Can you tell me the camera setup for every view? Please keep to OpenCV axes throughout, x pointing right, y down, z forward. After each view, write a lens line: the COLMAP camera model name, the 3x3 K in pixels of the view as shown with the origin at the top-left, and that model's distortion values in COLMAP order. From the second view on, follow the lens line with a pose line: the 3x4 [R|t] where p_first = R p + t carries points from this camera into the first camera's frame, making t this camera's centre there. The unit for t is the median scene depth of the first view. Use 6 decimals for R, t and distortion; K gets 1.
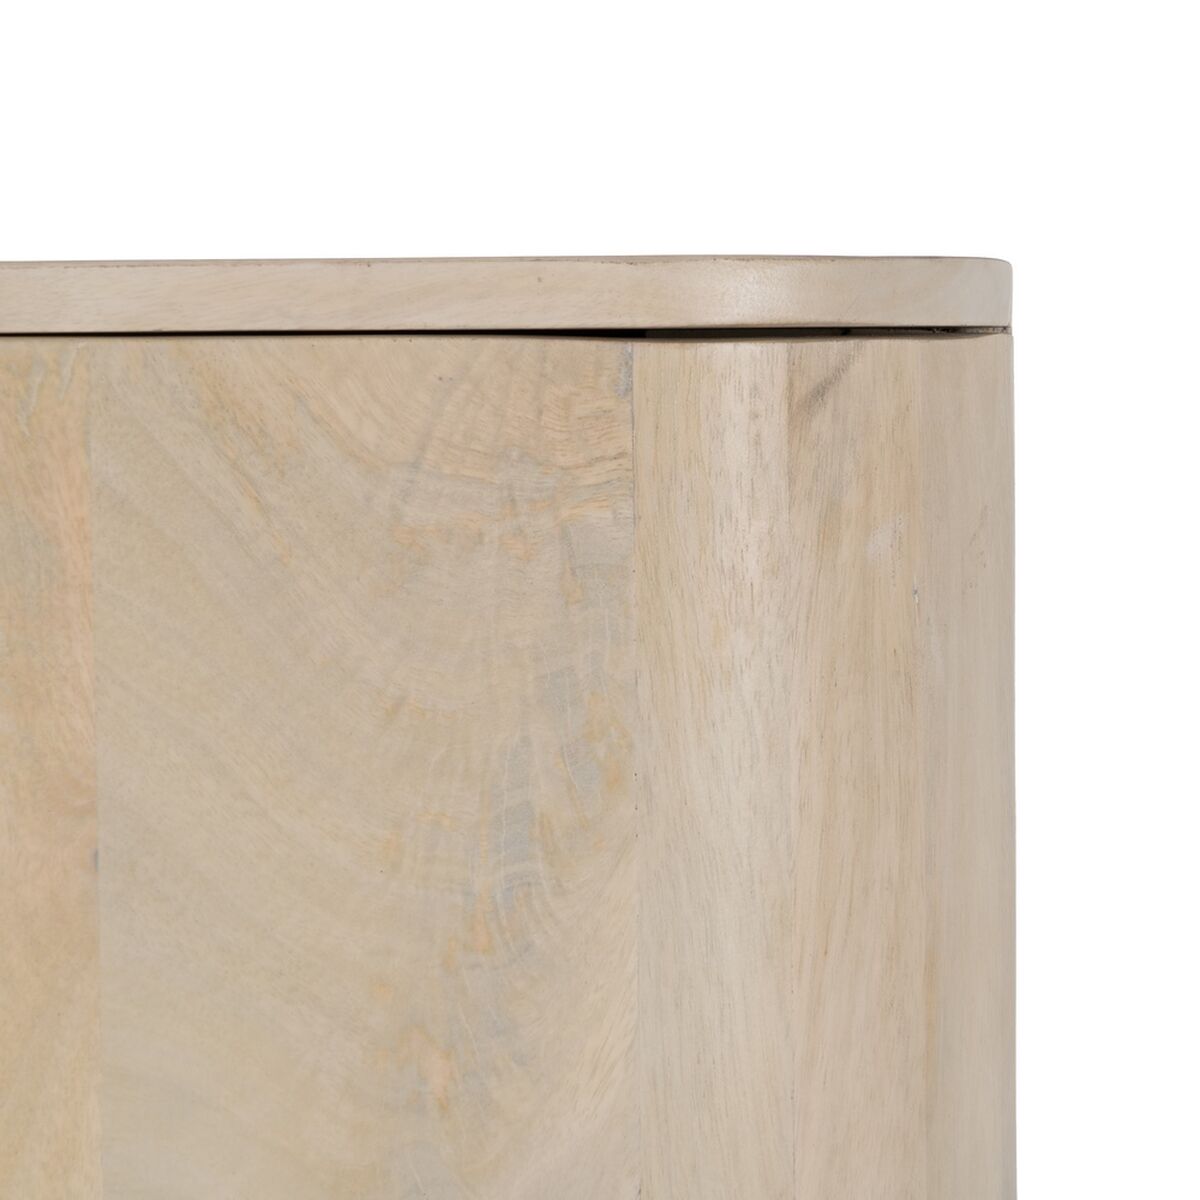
lens RADIAL K [[3780.1, 0, 600.0], [0, 3780.1, 600.0], [0, 0, 1]] dist [0.019773, 1.112613]
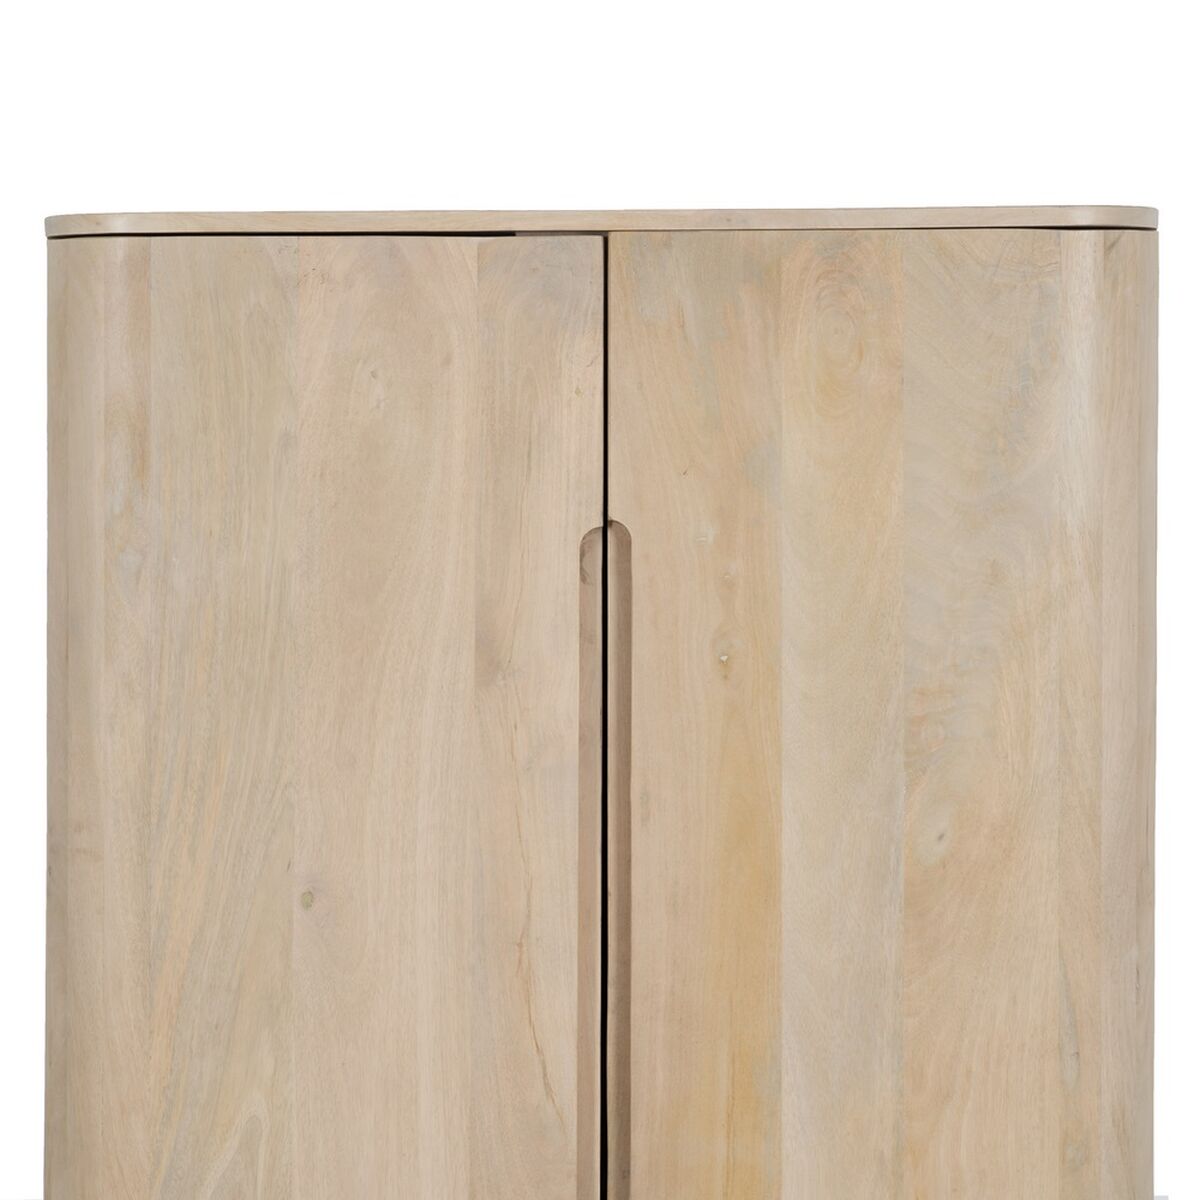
lens RADIAL K [[3032.6, 0, 600.0], [0, 3032.6, 600.0], [0, 0, 1]] dist [0.040848, 0.247593]
pose [[0.999998, 0.001737, -0.000749, -0.408025], [-0.001715, 0.999594, 0.028429, 0.190948], [0.000798, -0.028427, 0.999596, -1.780225]]
